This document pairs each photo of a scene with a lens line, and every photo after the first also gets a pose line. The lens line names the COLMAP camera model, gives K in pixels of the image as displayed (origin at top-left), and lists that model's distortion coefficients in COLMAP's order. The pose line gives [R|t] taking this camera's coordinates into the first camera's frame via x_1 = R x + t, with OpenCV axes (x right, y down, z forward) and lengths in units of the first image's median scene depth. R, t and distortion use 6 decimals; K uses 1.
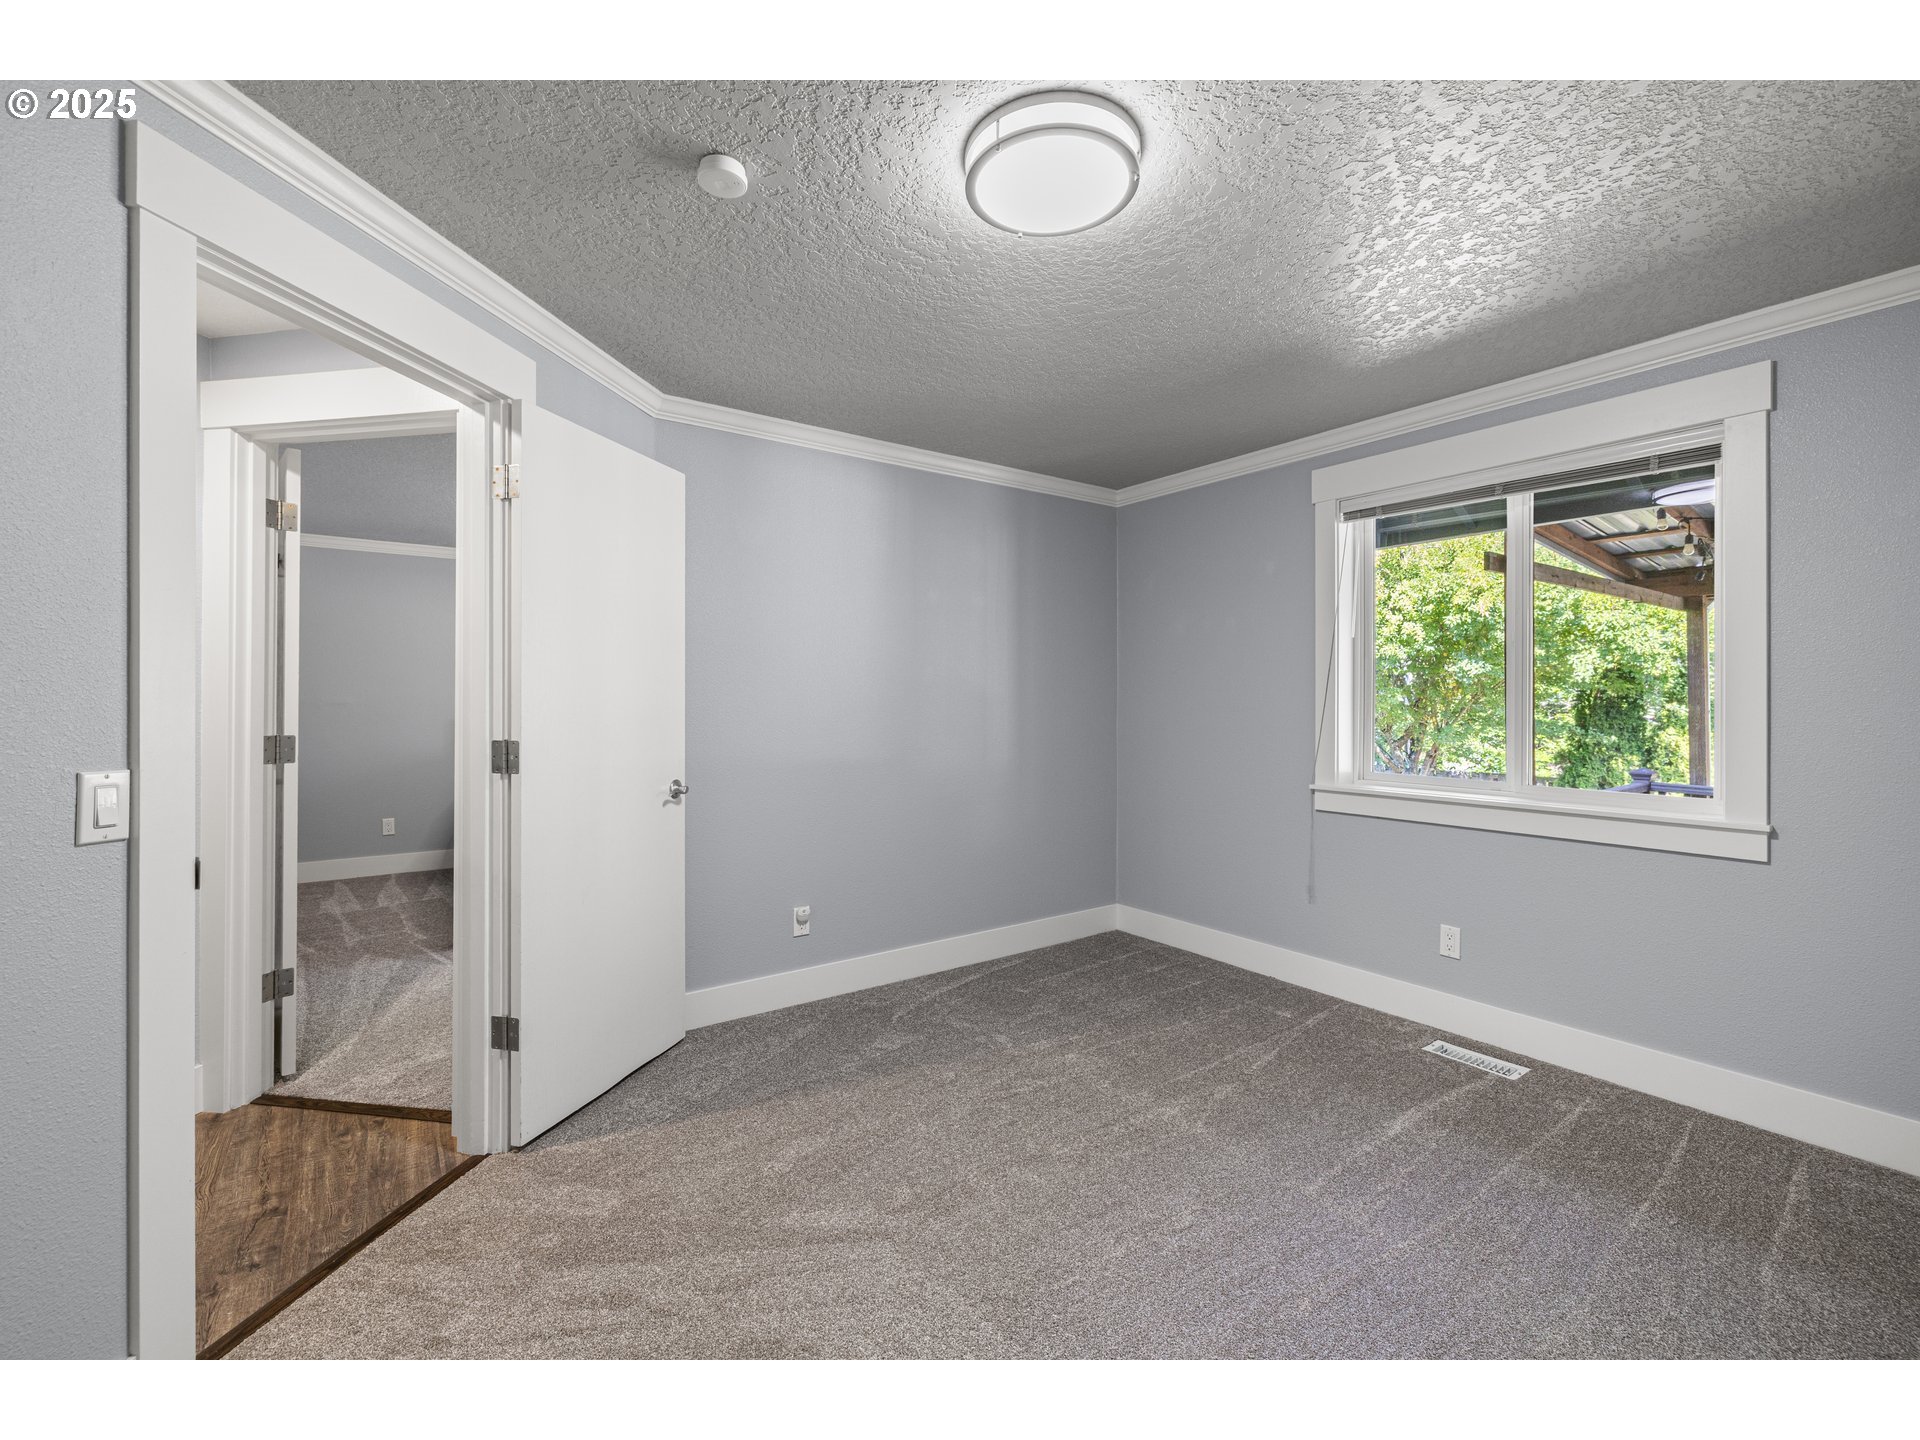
lens RADIAL K [[807.2, 0, 957.0], [0, 807.2, 708.1], [0, 0, 1]] dist [0.001222, 0.000191]
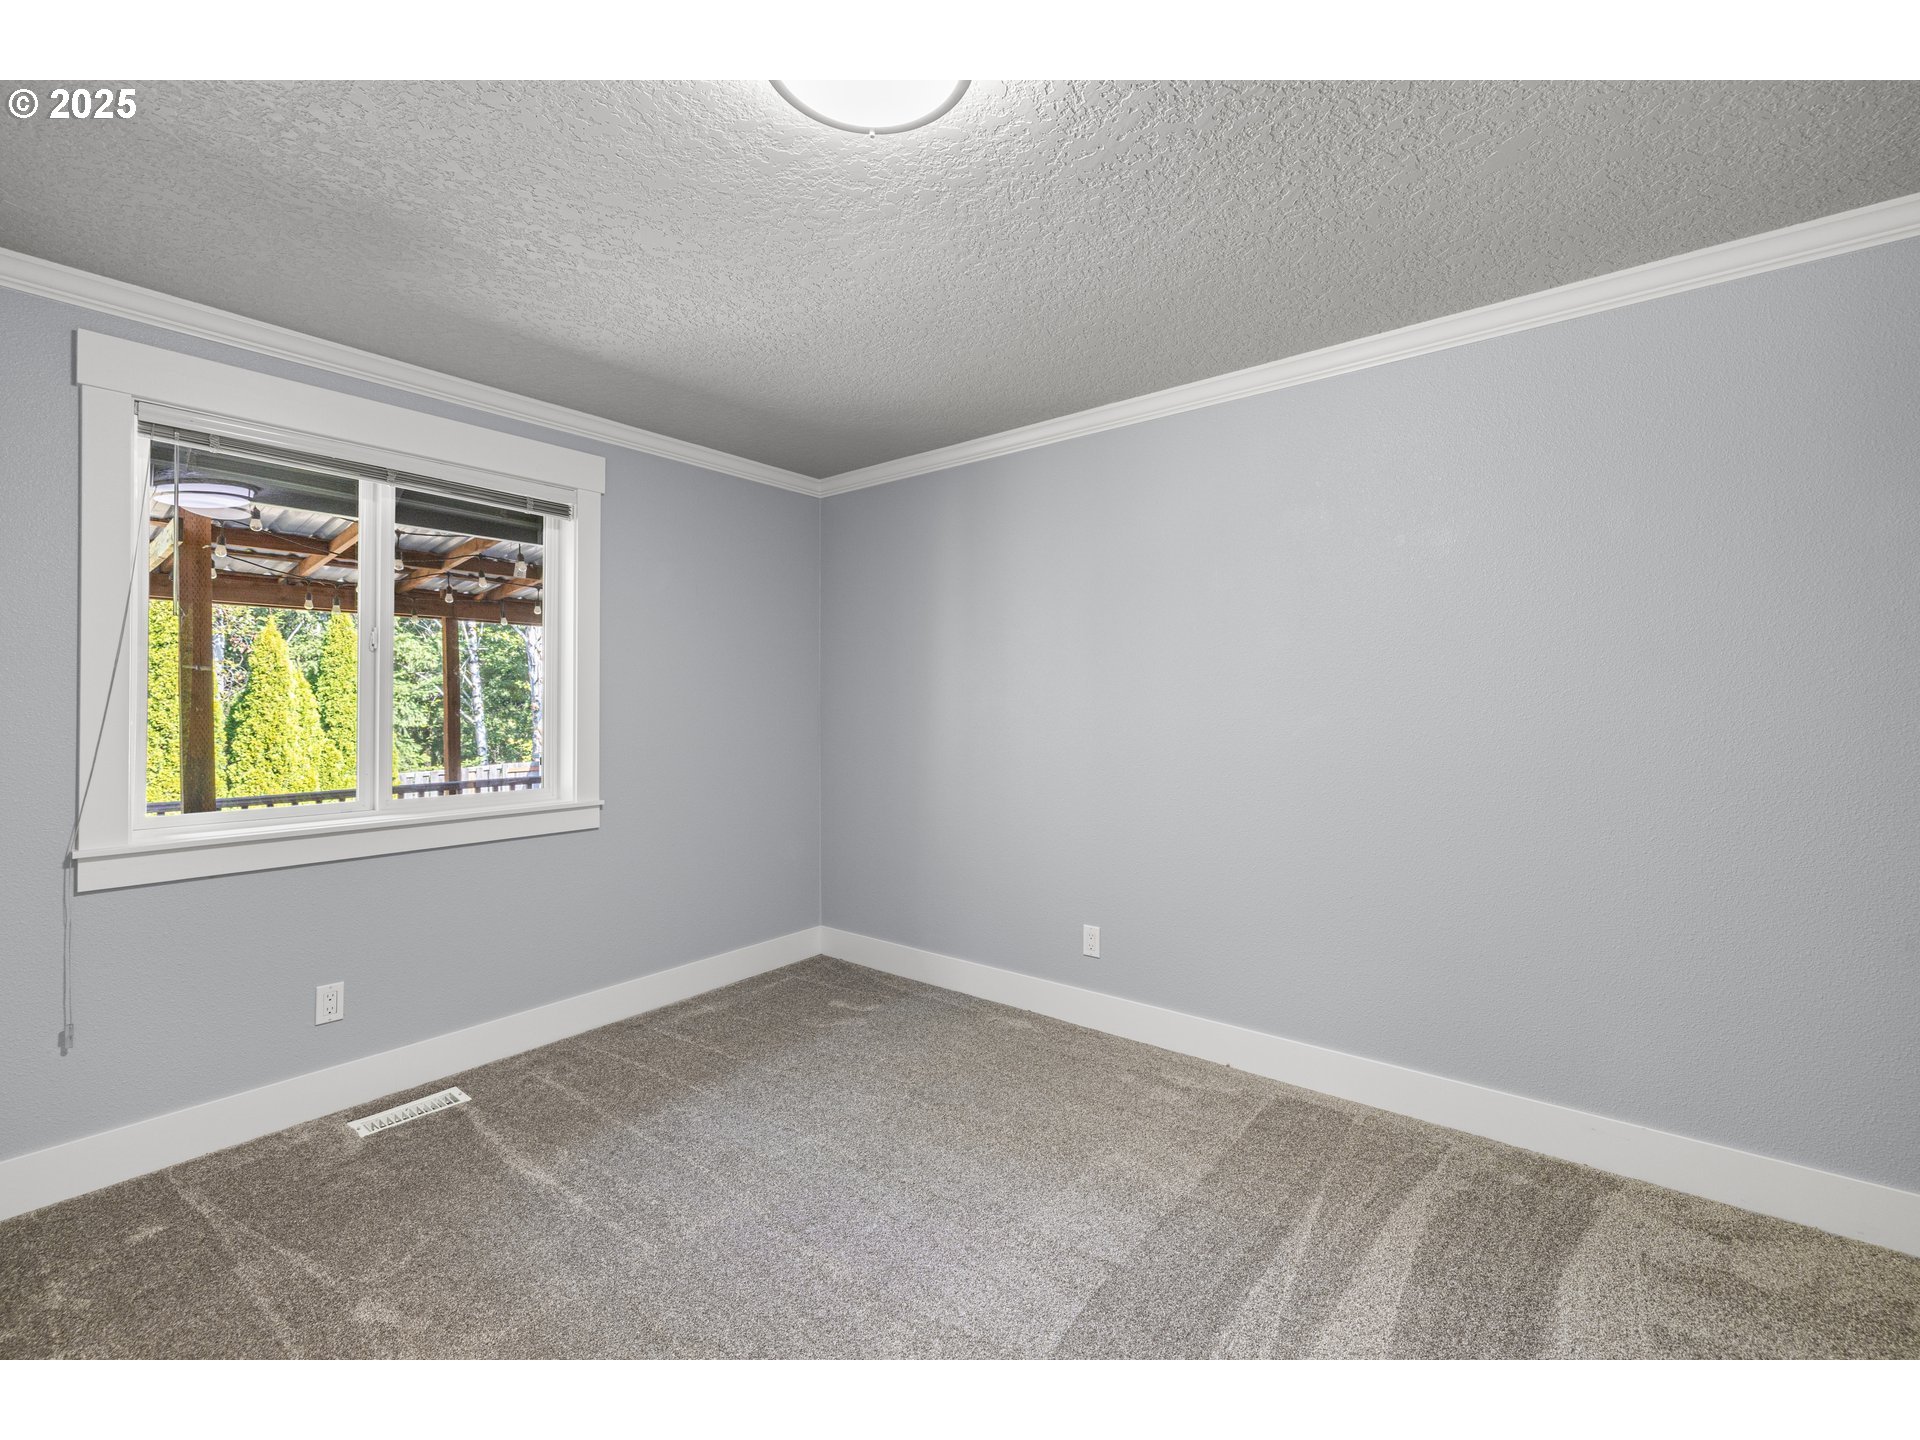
lens RADIAL K [[832.7, 0, 968.8], [0, 832.7, 695.1], [0, 0, 1]] dist [0.002932, 0.000106]
pose [[-0.289929, 0.002974, 0.957044, -0.425754], [0.003347, 0.999992, -0.002093, -0.022391], [-0.957042, 0.002596, -0.289936, 0.676428]]
